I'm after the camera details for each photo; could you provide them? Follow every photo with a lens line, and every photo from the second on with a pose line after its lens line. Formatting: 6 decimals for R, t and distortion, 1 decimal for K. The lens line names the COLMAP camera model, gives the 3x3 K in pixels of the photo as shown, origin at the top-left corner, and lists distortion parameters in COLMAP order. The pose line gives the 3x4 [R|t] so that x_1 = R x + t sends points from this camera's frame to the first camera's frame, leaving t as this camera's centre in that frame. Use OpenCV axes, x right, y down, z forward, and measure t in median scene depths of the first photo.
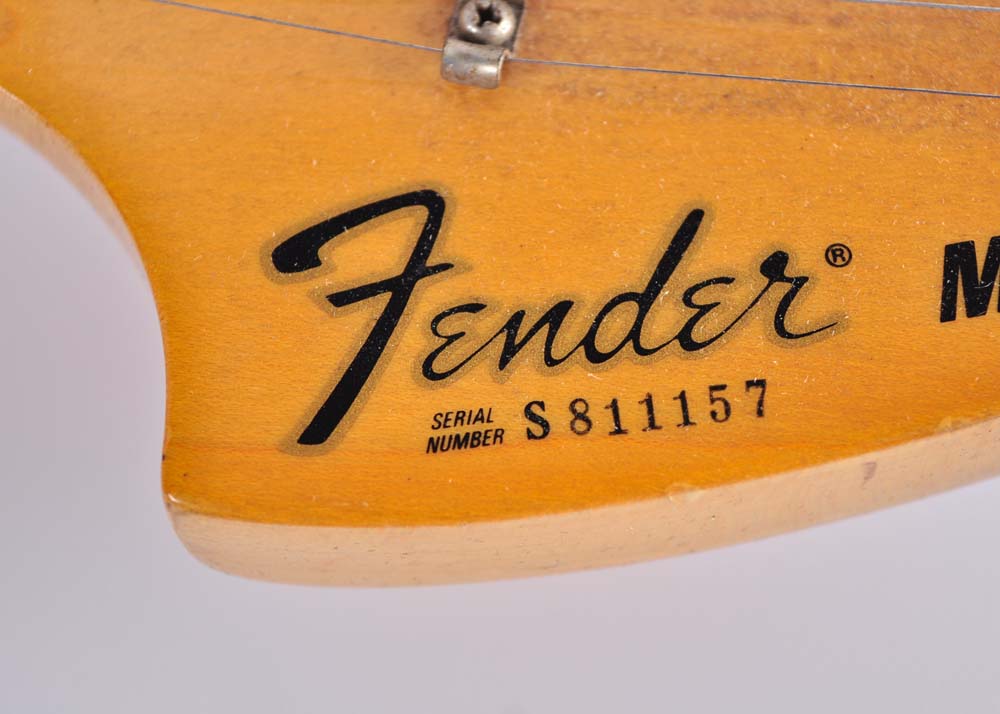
lens RADIAL K [[2453.1, 0, 501.5], [0, 2453.1, 357.4], [0, 0, 1]] dist [0.044137, 0.000000]
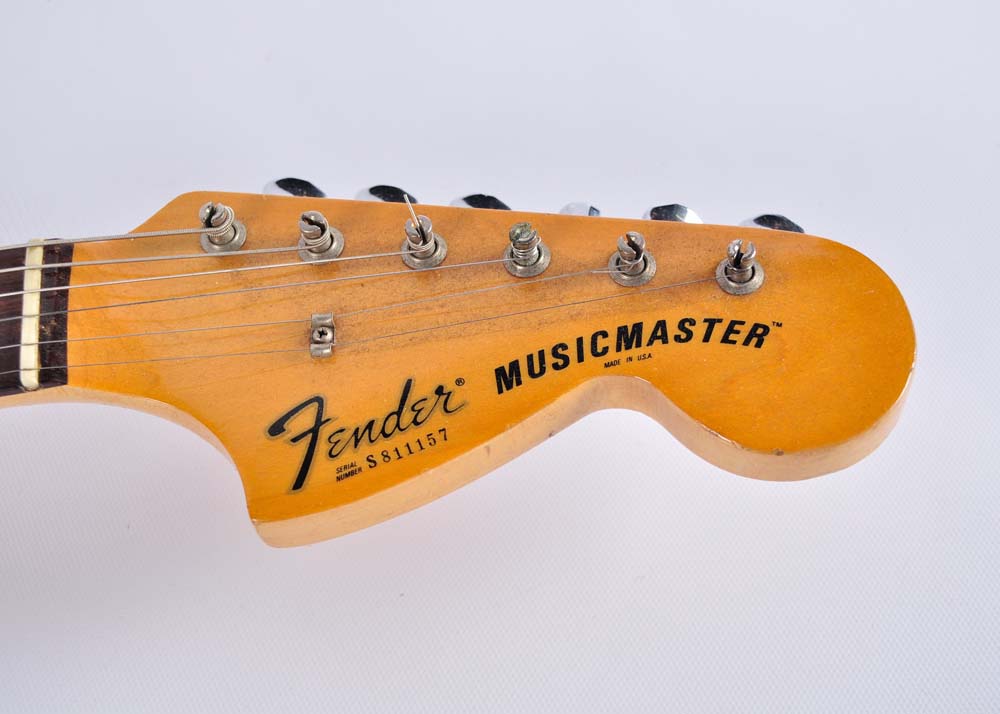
lens RADIAL K [[1434.0, 0, 499.1], [0, 1434.0, 355.9], [0, 0, 1]] dist [-0.042508, 0.000000]
pose [[0.964393, -0.245702, 0.097859, 0.024203], [0.257075, 0.957788, -0.128663, 0.159267], [-0.062115, 0.149239, 0.986848, -0.677241]]
